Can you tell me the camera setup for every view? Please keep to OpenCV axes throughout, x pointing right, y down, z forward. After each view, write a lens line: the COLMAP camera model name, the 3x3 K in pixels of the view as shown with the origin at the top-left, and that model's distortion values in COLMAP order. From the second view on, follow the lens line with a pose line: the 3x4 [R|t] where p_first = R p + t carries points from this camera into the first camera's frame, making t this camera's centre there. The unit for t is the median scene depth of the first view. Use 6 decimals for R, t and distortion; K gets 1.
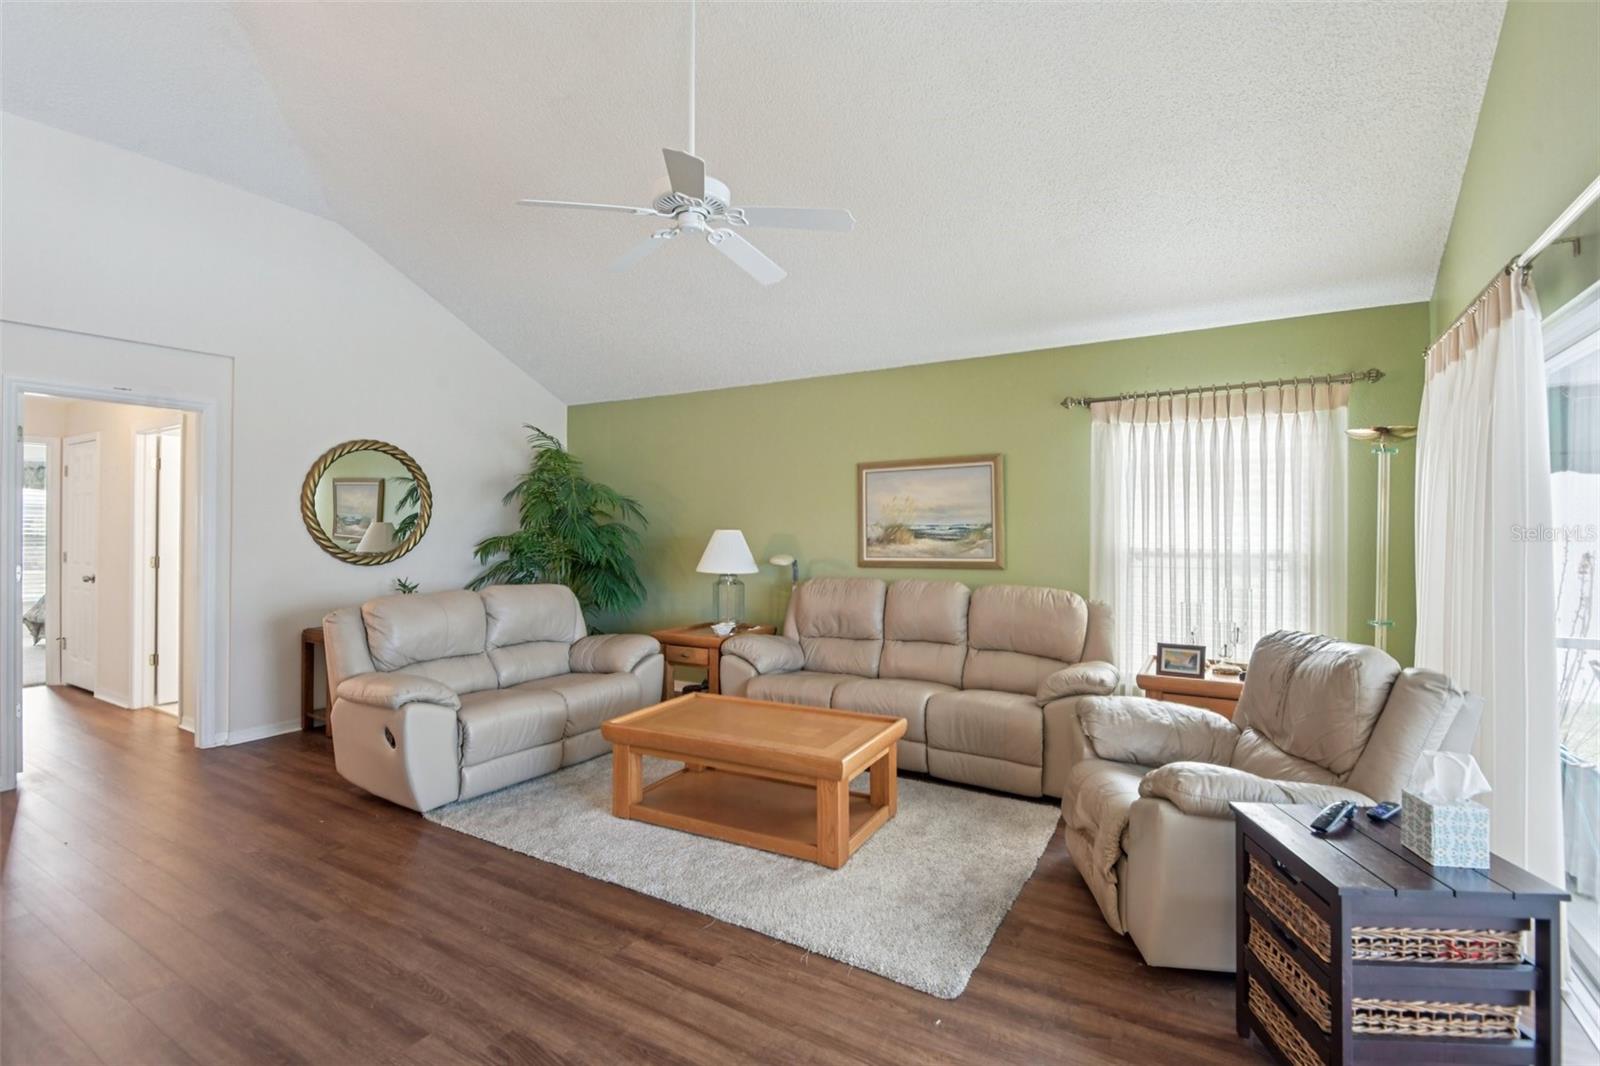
lens RADIAL K [[722.7, 0, 800.0], [0, 722.7, 533.0], [0, 0, 1]] dist [-0.000873, -0.016391]
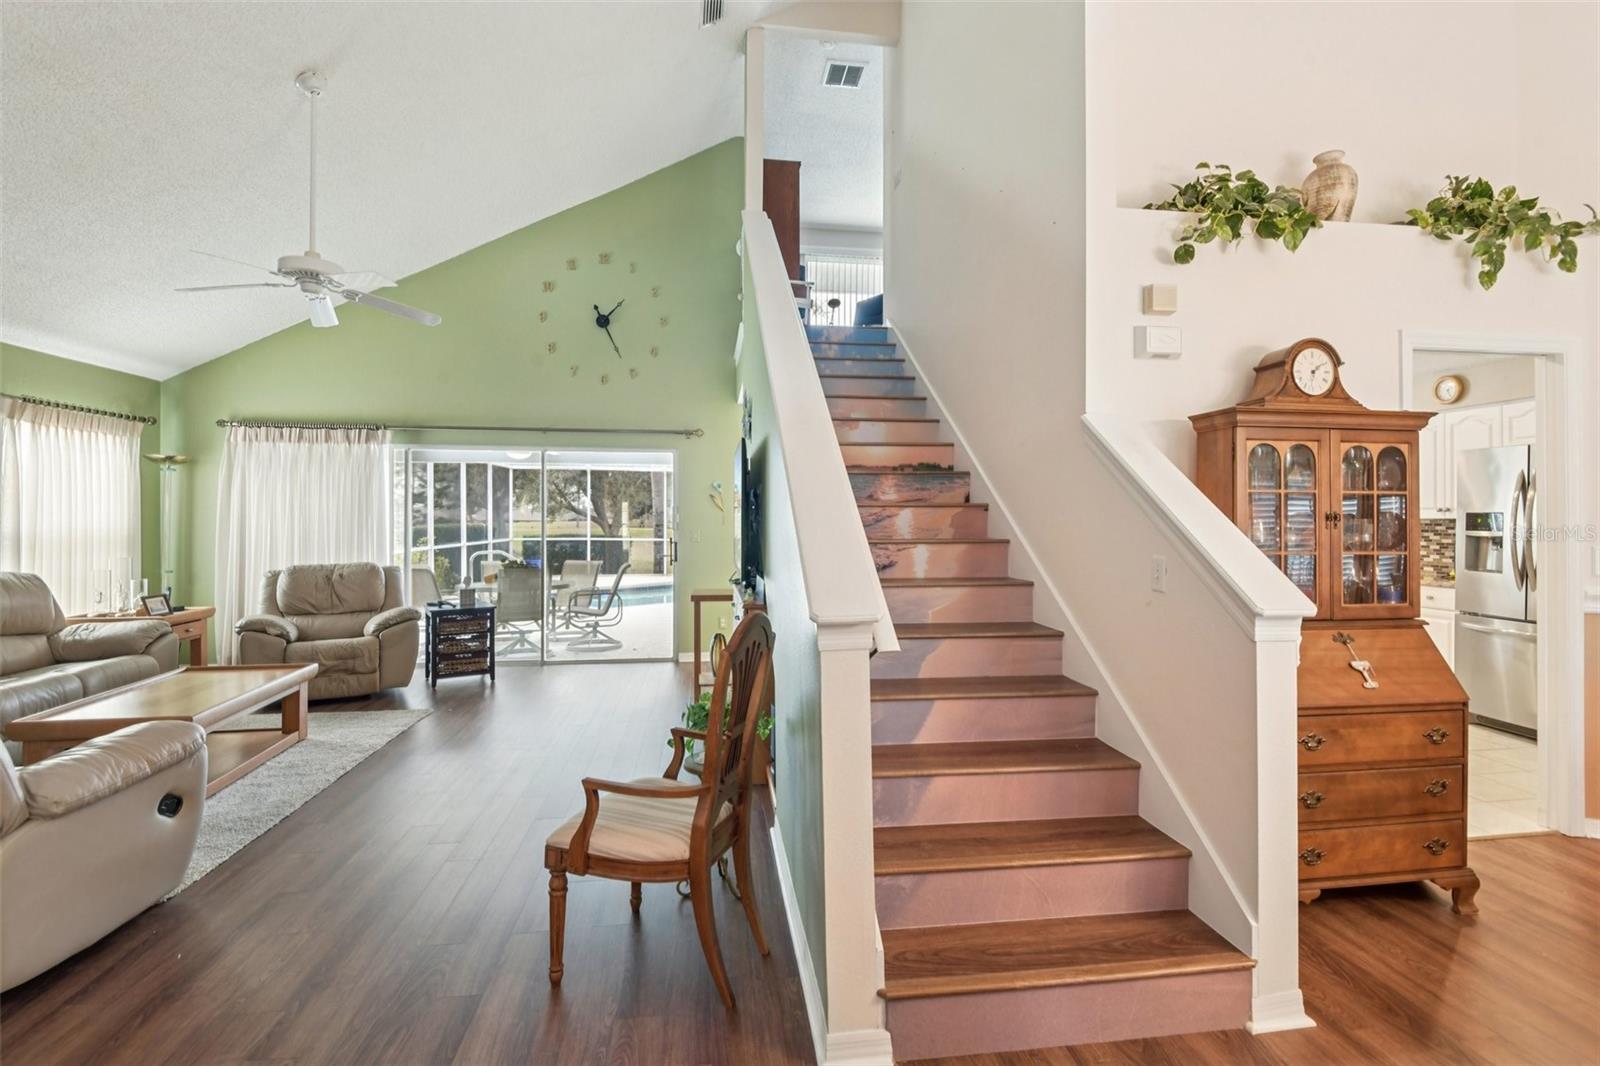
lens RADIAL K [[741.6, 0, 806.0], [0, 741.6, 517.1], [0, 0, 1]] dist [0.018833, -0.017894]
pose [[-0.618047, -0.004497, 0.786128, -1.069961], [-0.004401, 0.999988, 0.002260, -0.008817], [-0.786129, -0.002063, -0.618059, 0.658608]]
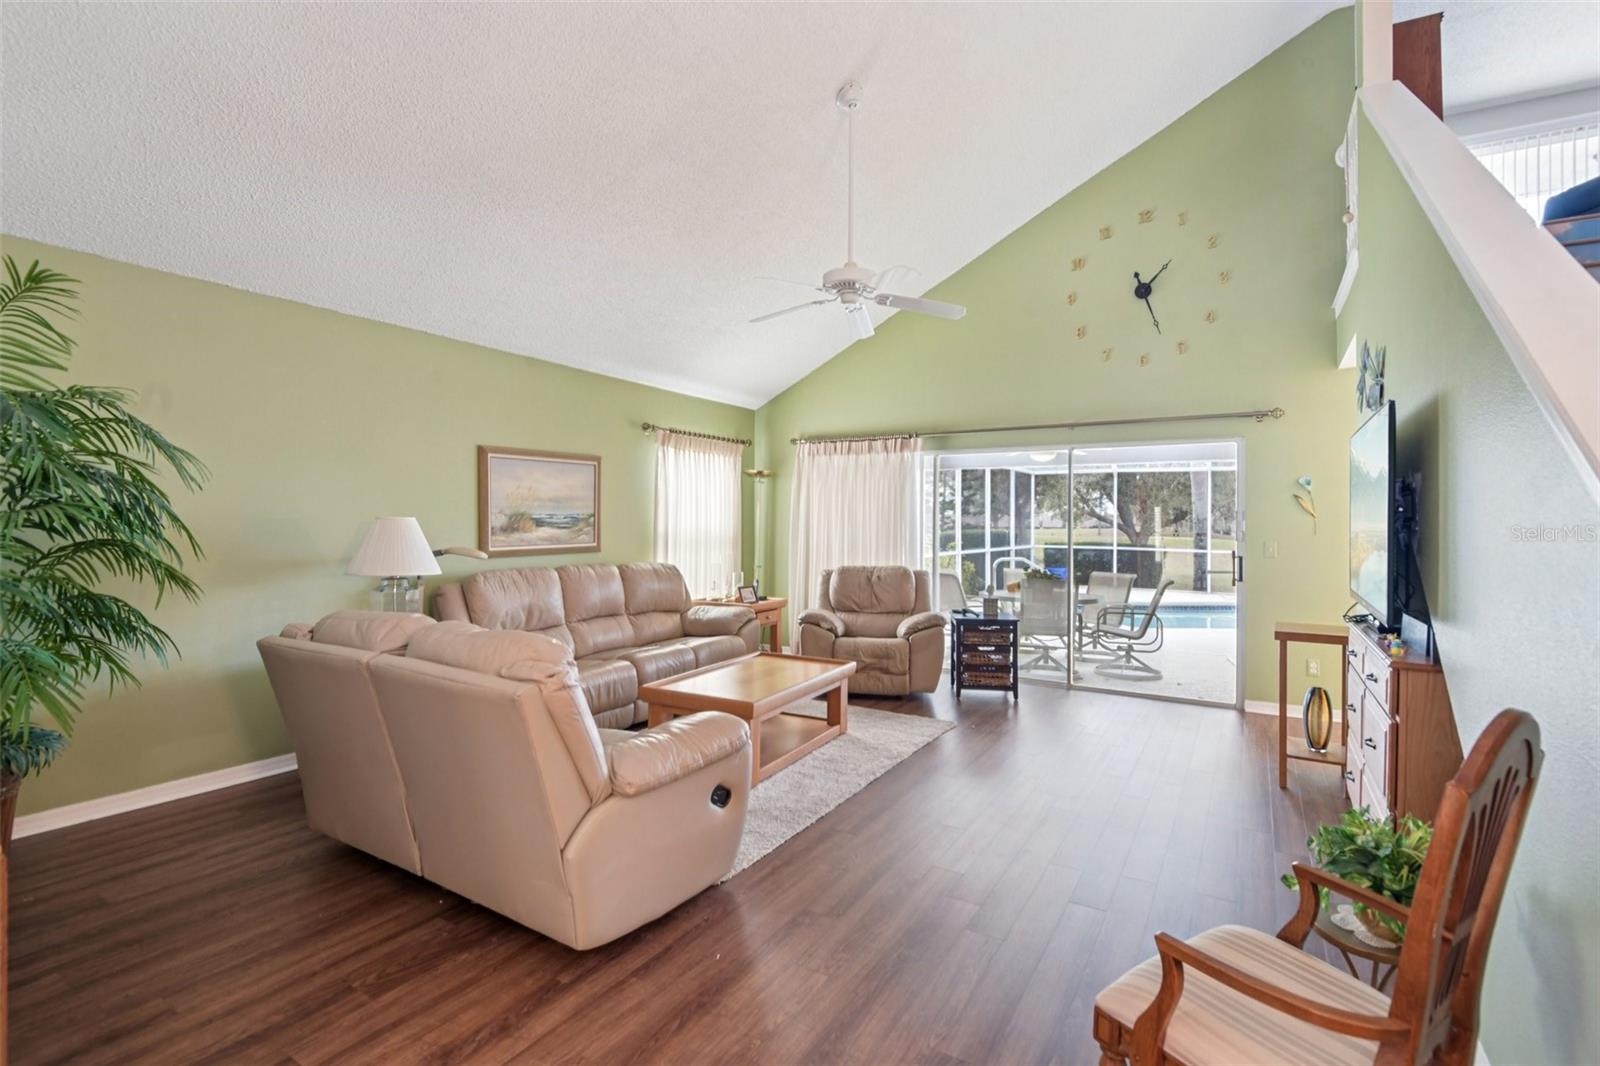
lens RADIAL K [[741.6, 0, 806.0], [0, 741.6, 517.1], [0, 0, 1]] dist [0.018833, -0.017894]
pose [[0.005904, 0.002820, 0.999979, -0.929581], [-0.008617, 0.999959, -0.002769, -0.006910], [-0.999945, -0.008600, 0.005928, 0.622935]]
